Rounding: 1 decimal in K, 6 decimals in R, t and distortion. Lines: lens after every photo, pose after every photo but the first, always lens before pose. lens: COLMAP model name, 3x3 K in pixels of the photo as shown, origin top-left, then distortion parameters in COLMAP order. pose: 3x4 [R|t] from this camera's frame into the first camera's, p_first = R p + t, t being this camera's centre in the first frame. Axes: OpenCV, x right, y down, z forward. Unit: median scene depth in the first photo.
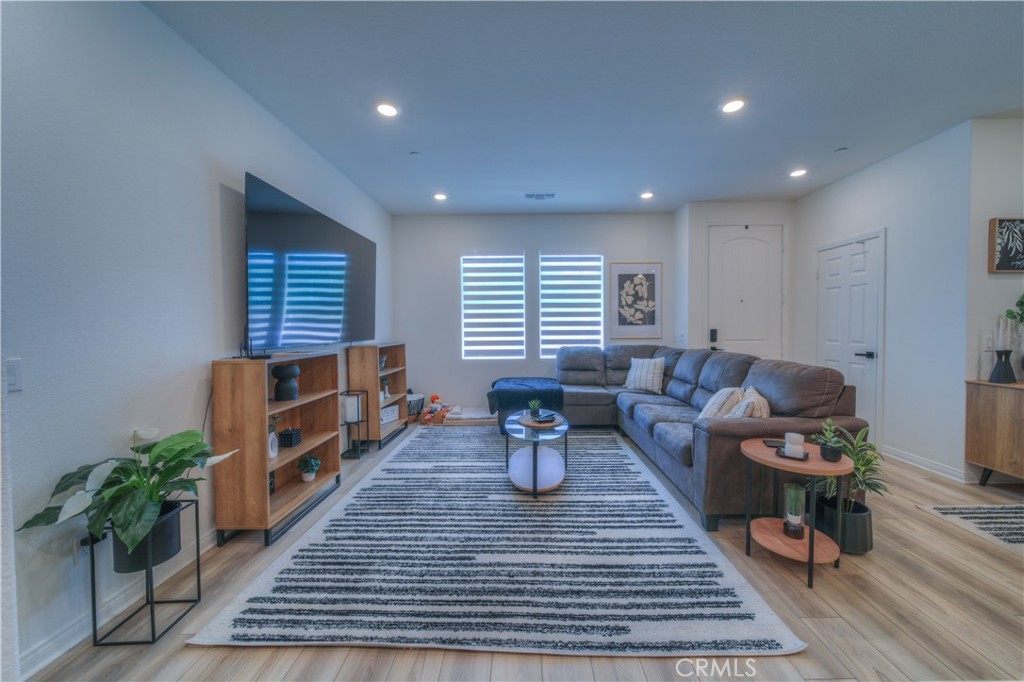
lens RADIAL K [[369.8, 0, 511.5], [0, 369.8, 334.2], [0, 0, 1]] dist [-0.000626, -0.000592]
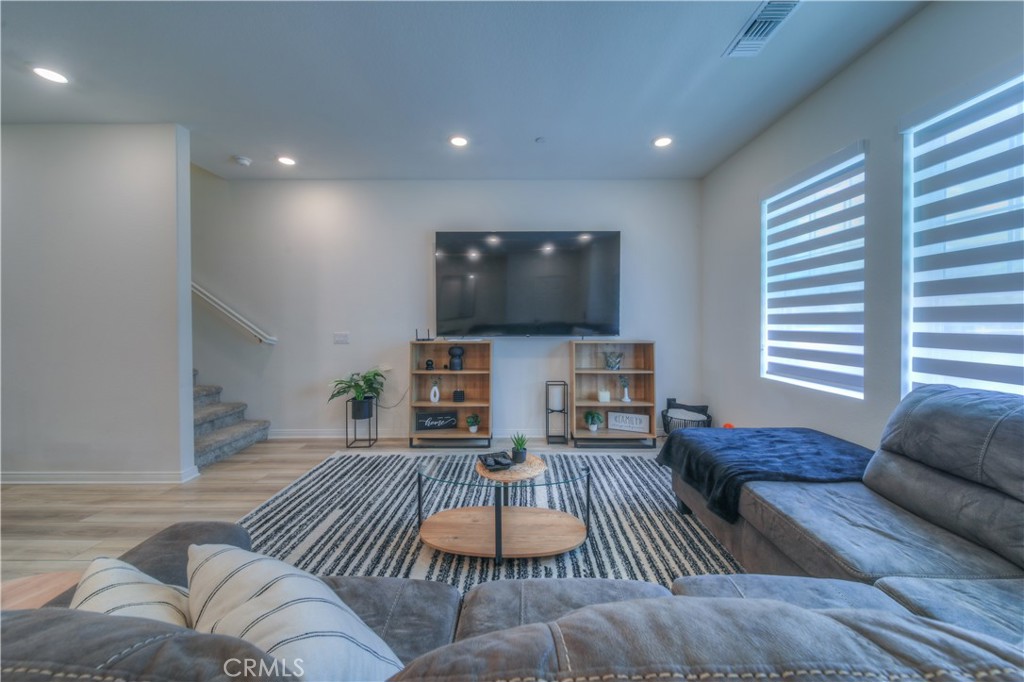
lens RADIAL K [[369.8, 0, 525.4], [0, 369.8, 325.1], [0, 0, 1]] dist [-0.000626, -0.000592]
pose [[0.017038, 0.010097, -0.999804, 1.019570], [-0.023786, 0.999670, 0.009690, -0.026645], [0.999572, 0.023616, 0.017273, 1.424401]]
